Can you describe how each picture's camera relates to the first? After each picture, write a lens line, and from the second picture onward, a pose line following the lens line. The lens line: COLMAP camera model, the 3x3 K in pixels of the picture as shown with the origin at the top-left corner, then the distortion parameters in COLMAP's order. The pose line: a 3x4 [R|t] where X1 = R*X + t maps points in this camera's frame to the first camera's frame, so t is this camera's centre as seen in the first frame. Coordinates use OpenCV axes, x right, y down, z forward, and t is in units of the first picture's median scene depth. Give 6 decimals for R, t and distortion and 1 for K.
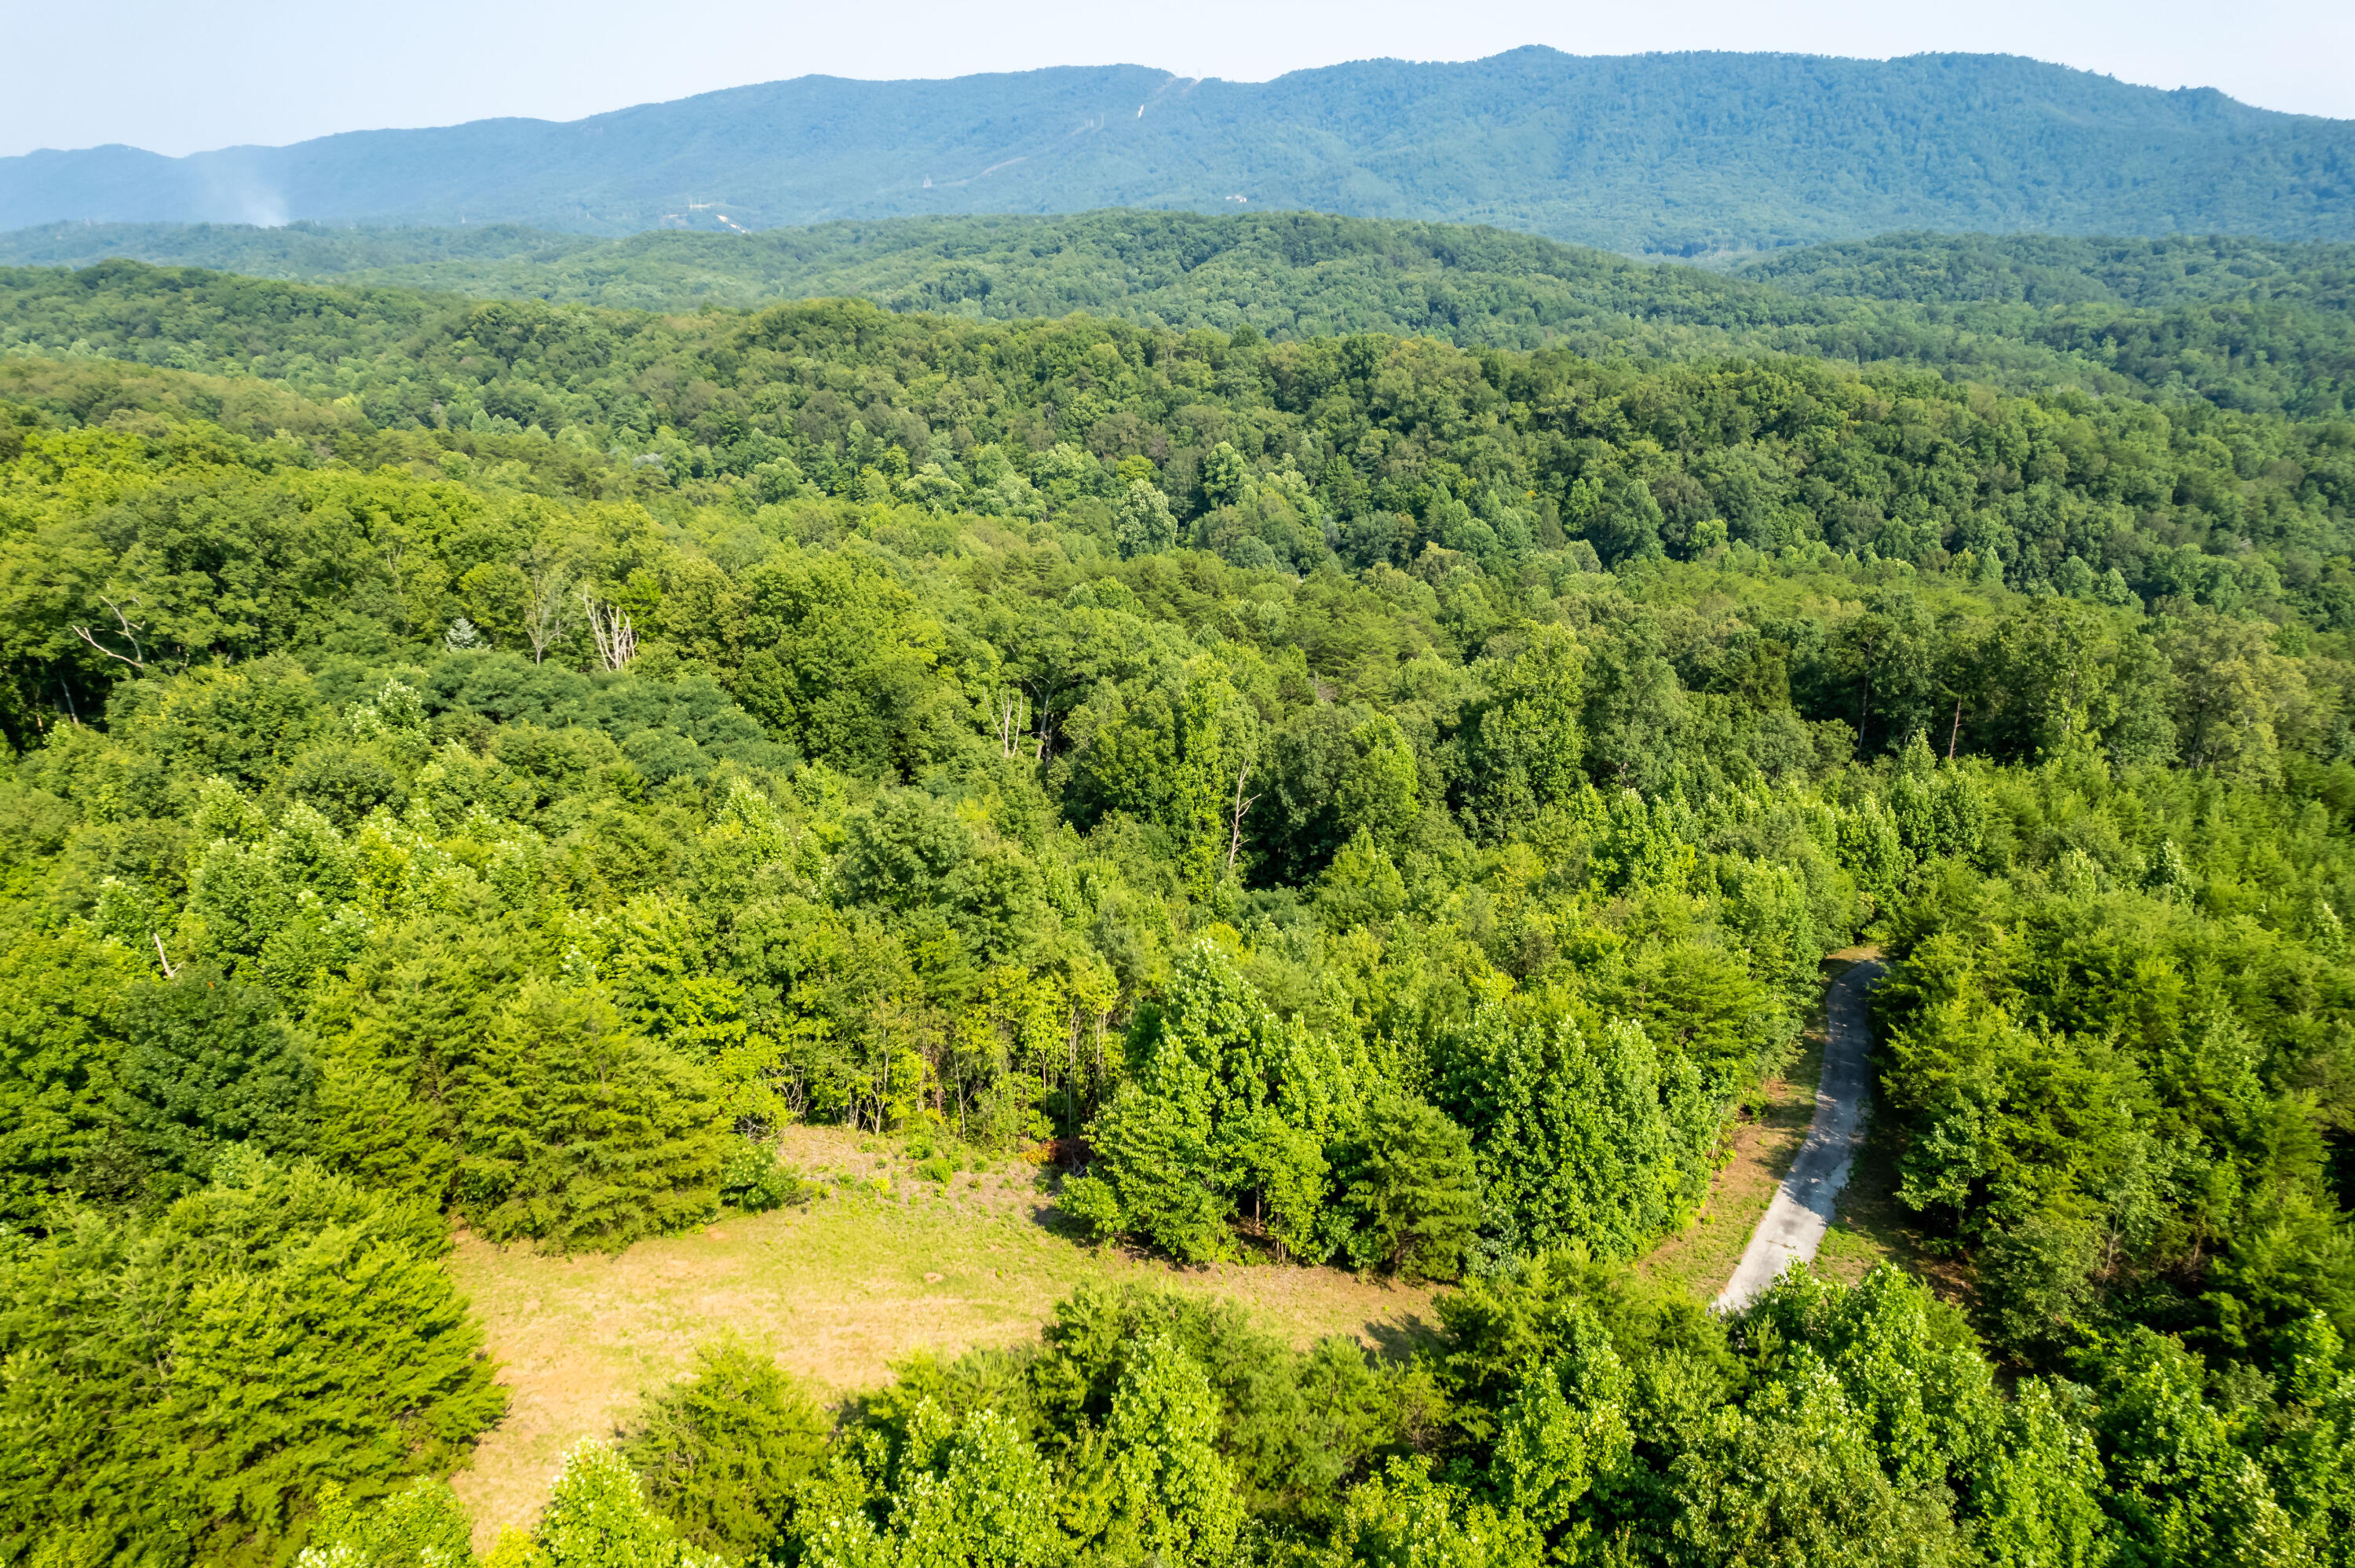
lens RADIAL K [[1504.0, 0, 1177.1], [0, 1504.0, 795.0], [0, 0, 1]] dist [-0.082079, 0.074384]
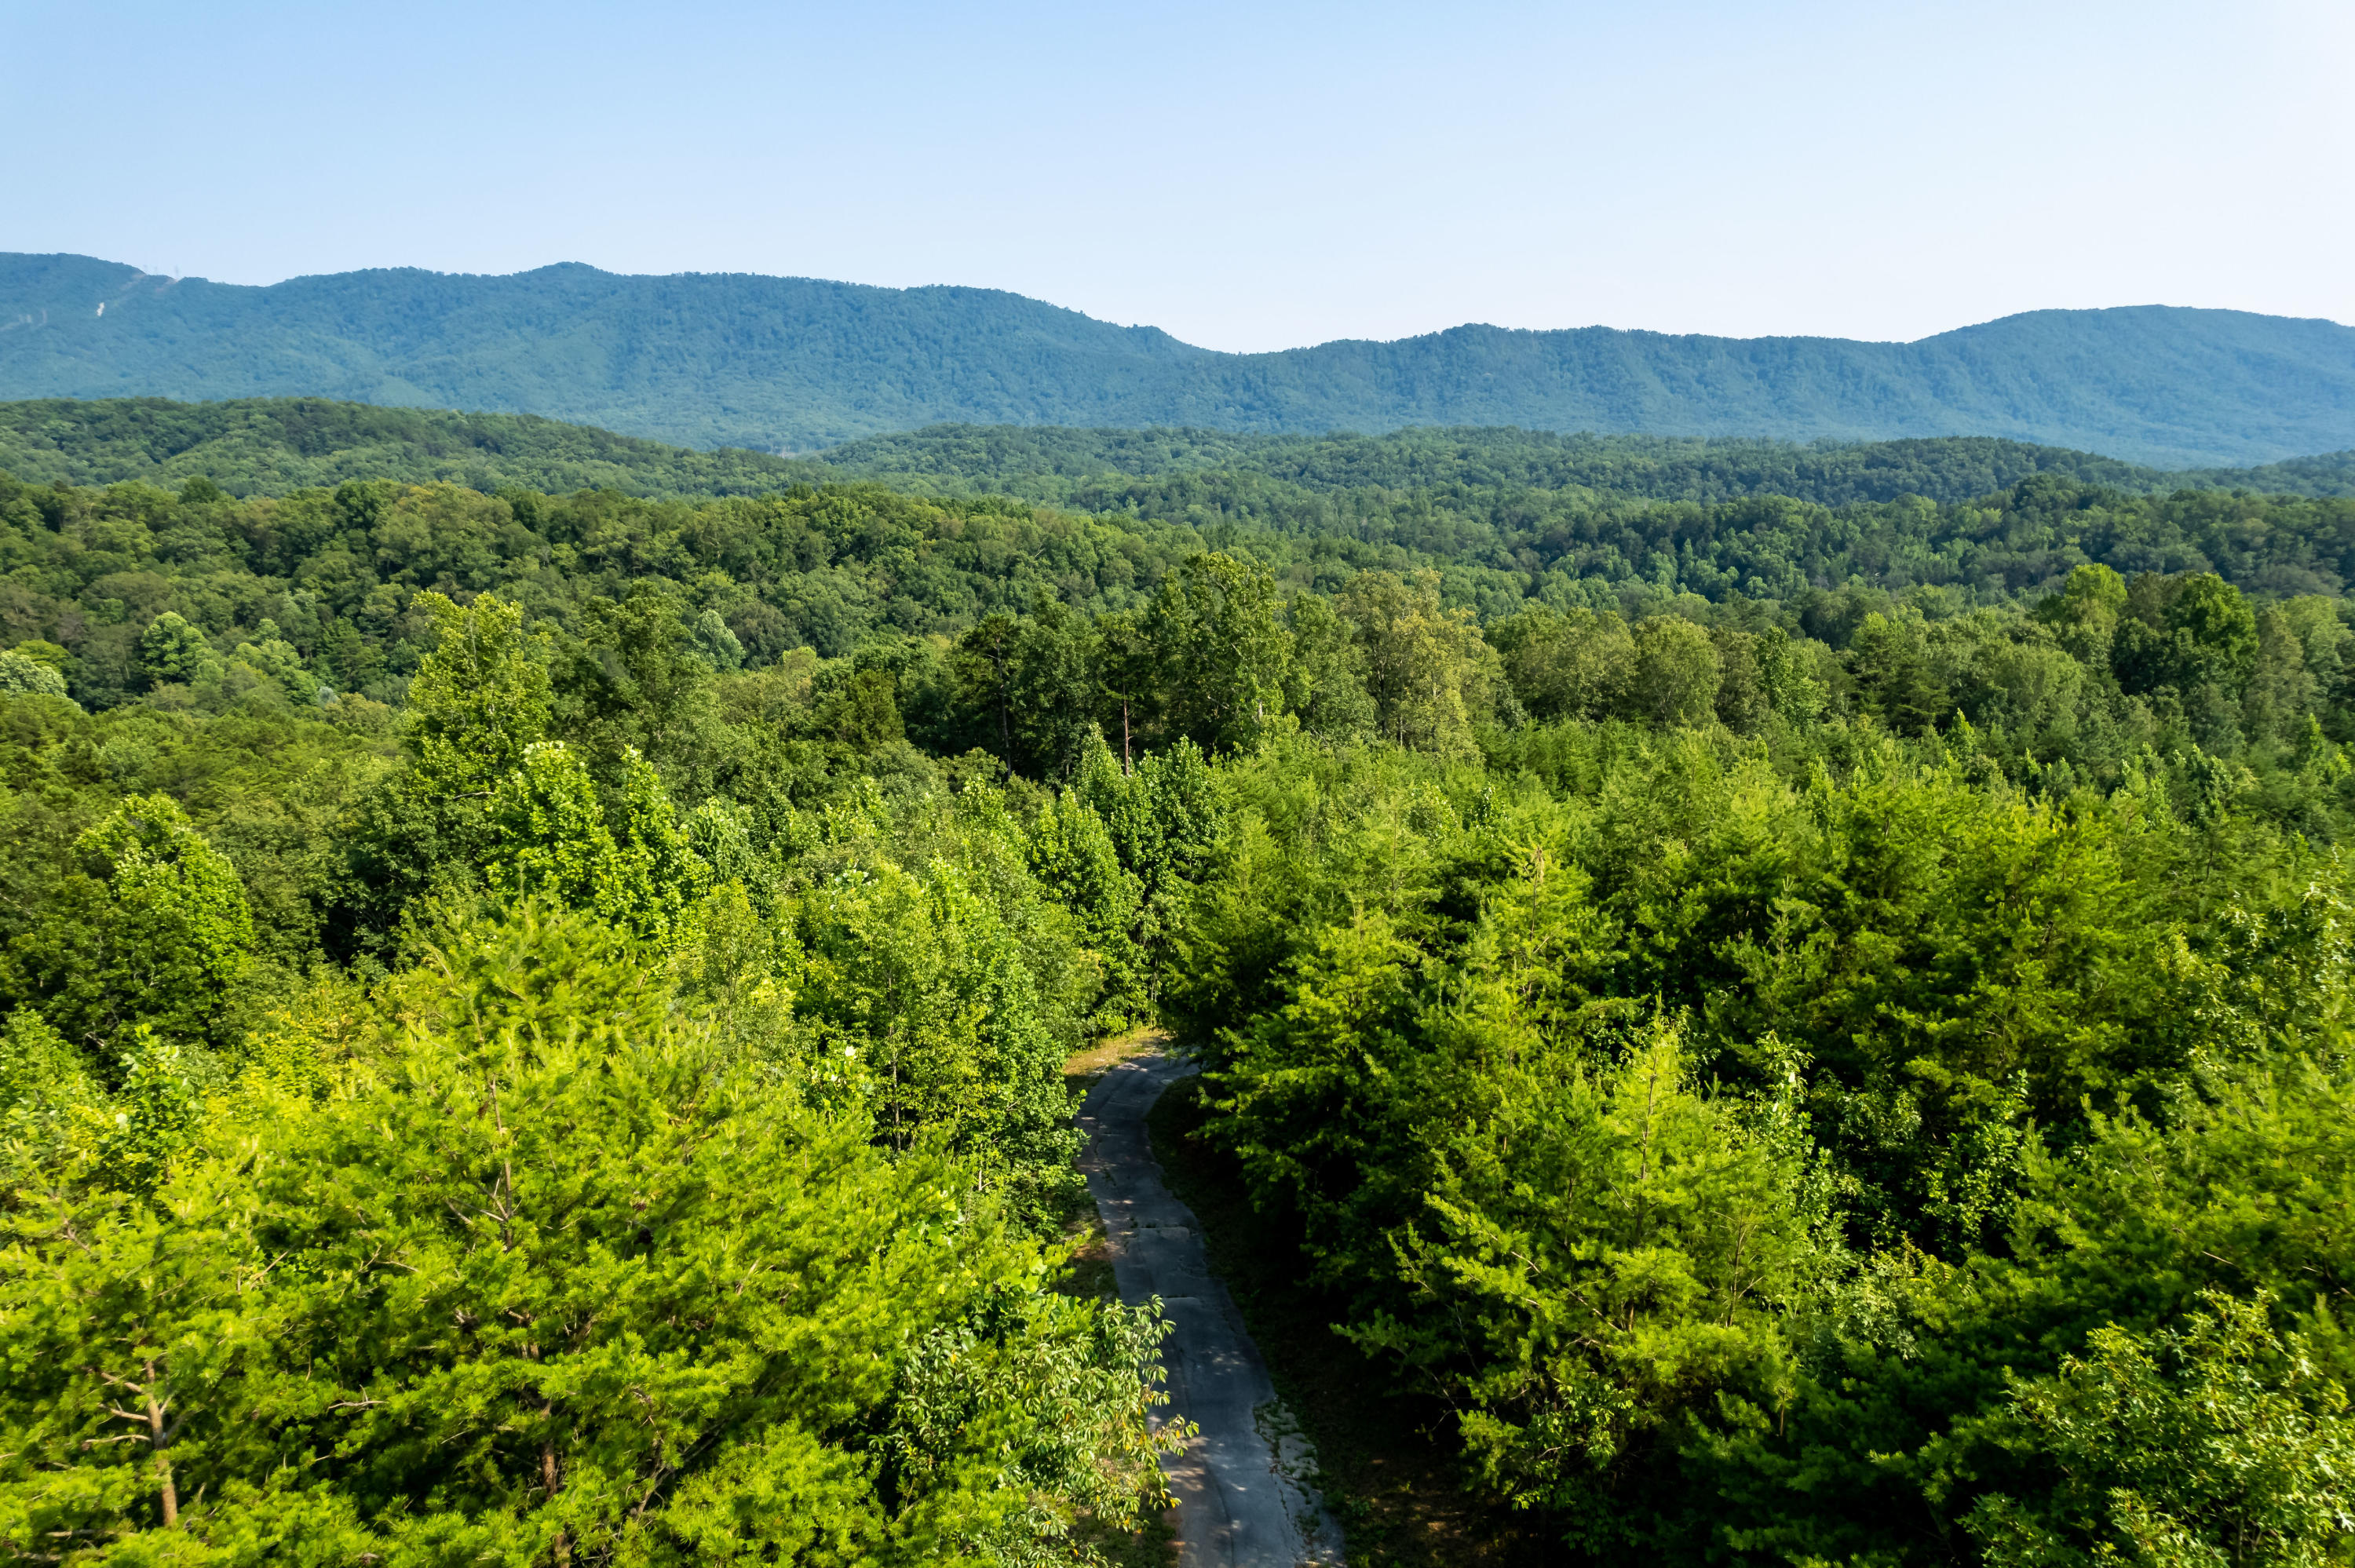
lens RADIAL K [[1504.0, 0, 1177.4], [0, 1504.0, 796.4], [0, 0, 1]] dist [-0.082079, 0.074384]
pose [[0.835058, -0.119874, 0.536943, 0.040391], [0.191578, 0.978249, -0.079546, 0.012717], [-0.515728, 0.169292, 0.839860, 0.102437]]
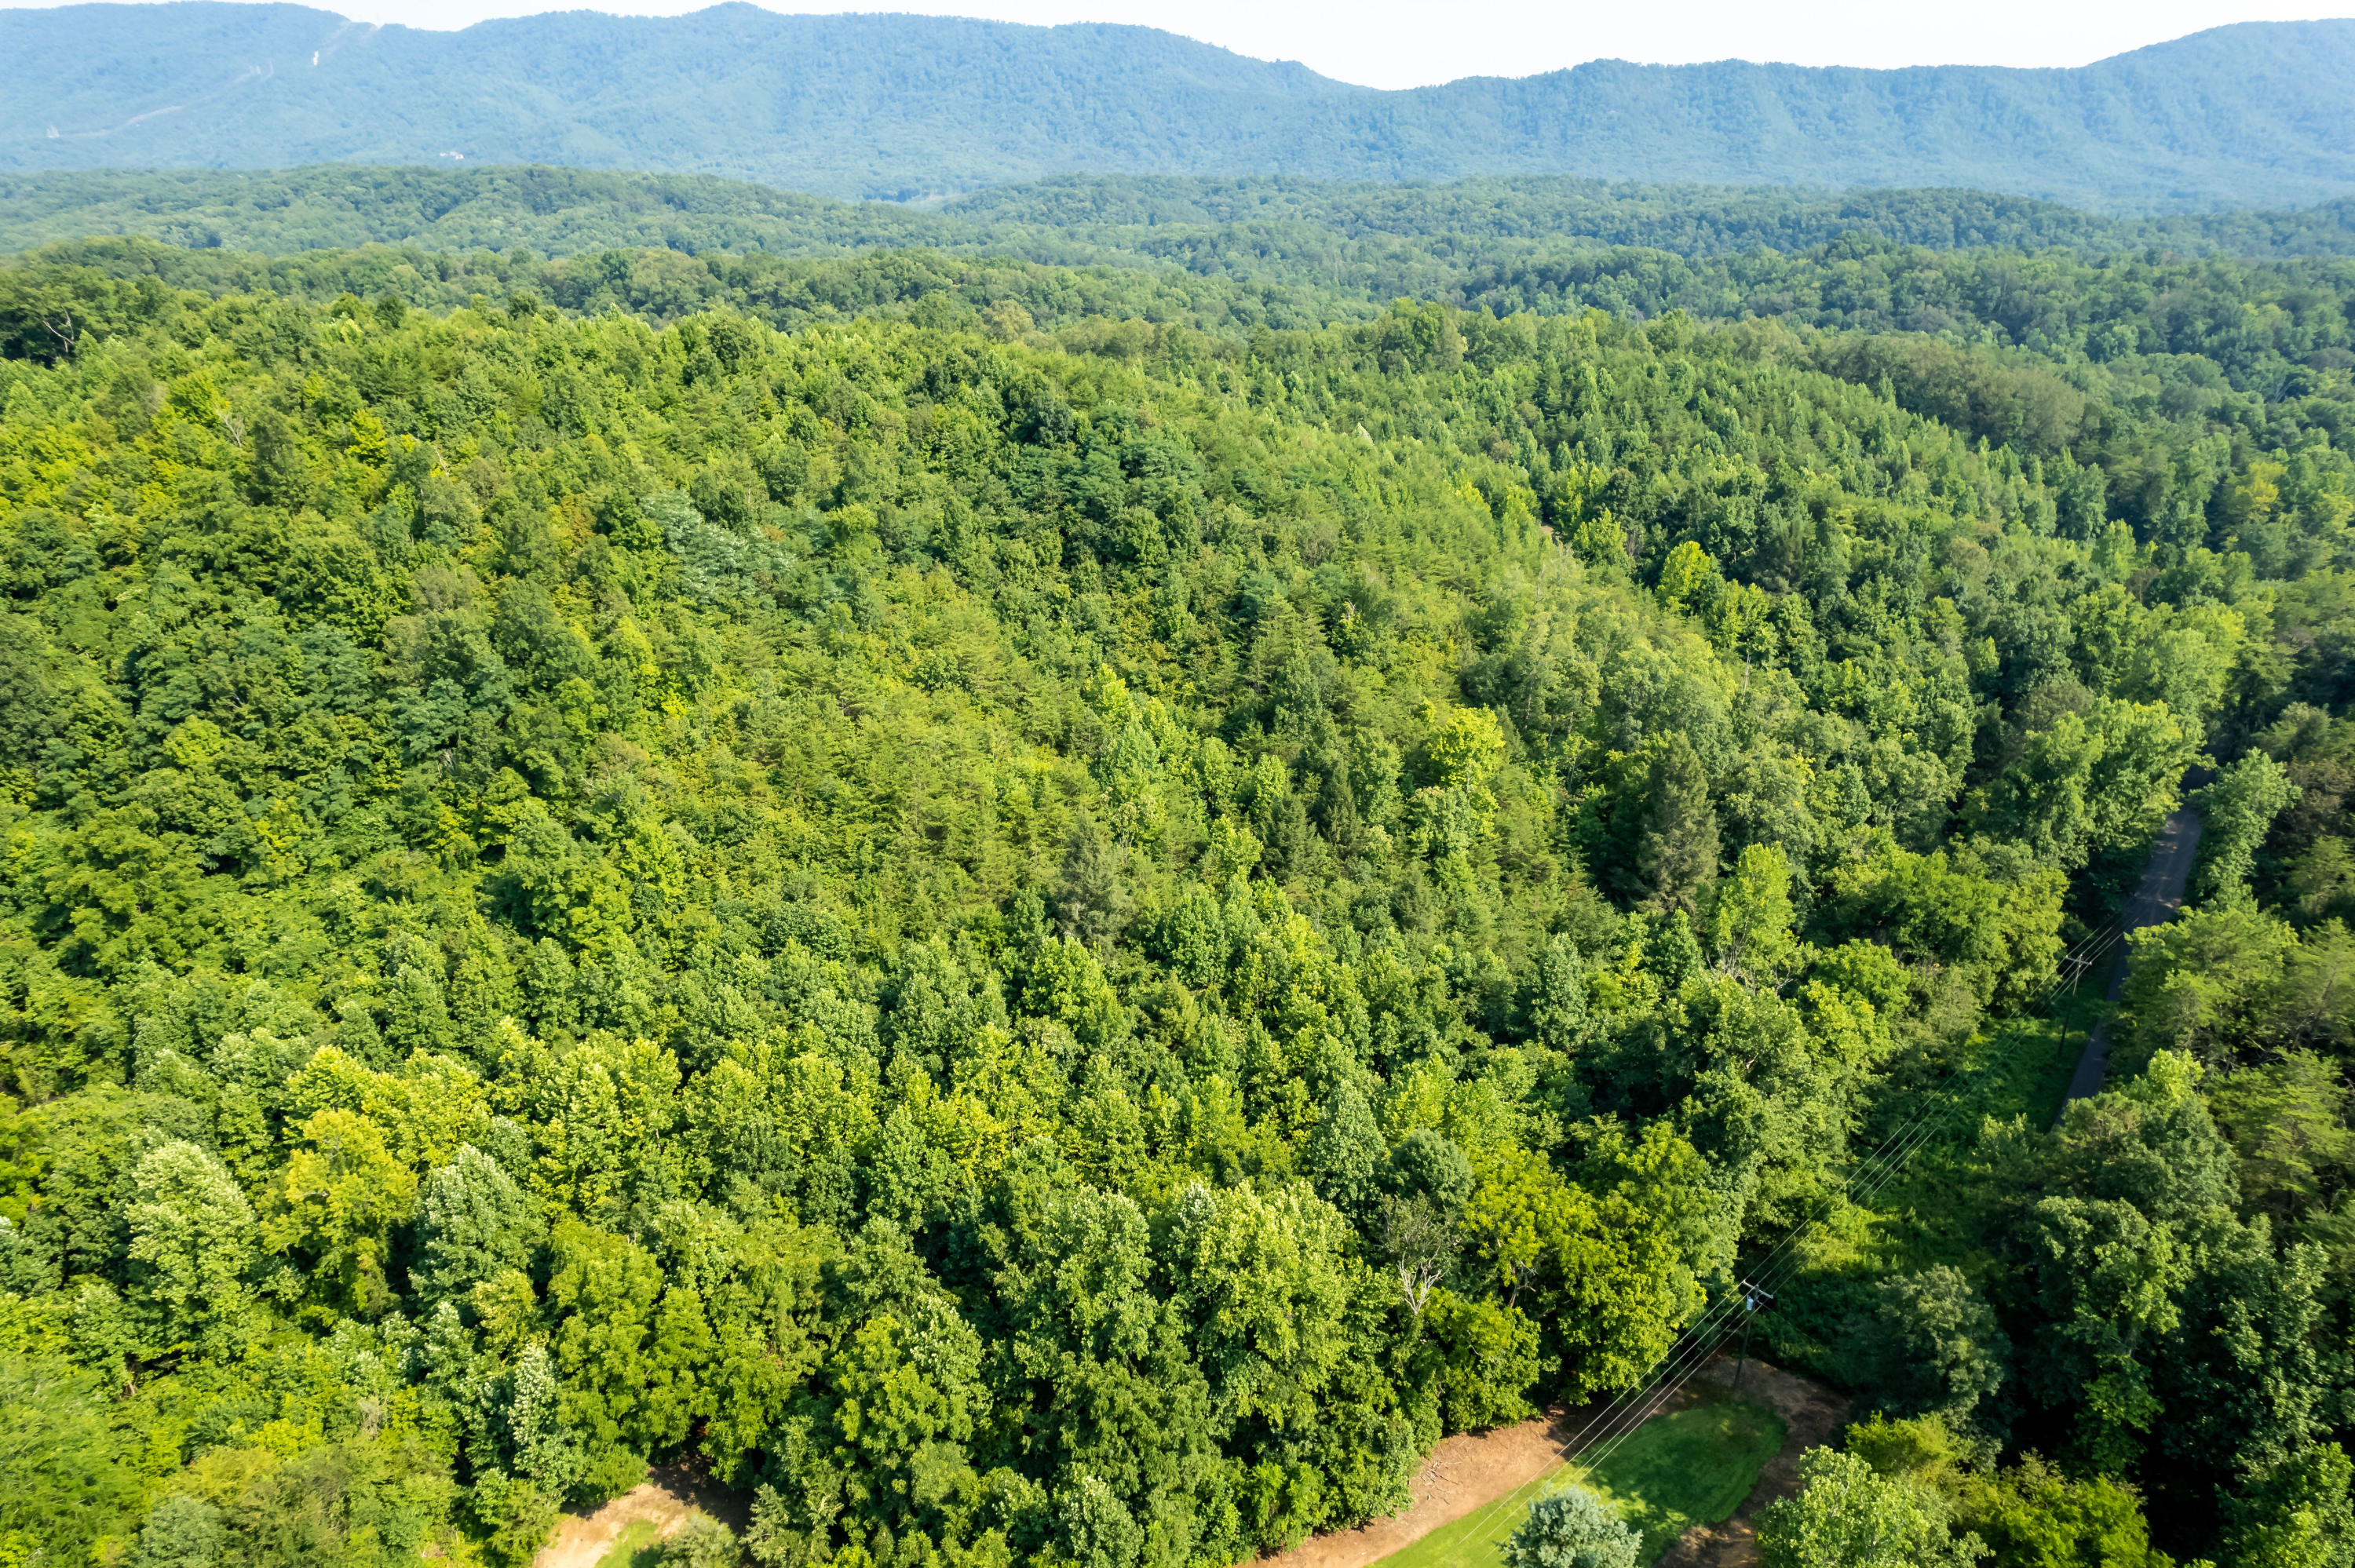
lens RADIAL K [[1504.0, 0, 1175.2], [0, 1504.0, 783.1], [0, 0, 1]] dist [-0.082079, 0.074384]
pose [[0.892102, -0.171506, 0.418019, -0.061006], [0.163280, 0.985008, 0.055672, 0.162339], [-0.421300, 0.018589, 0.906731, -0.385301]]
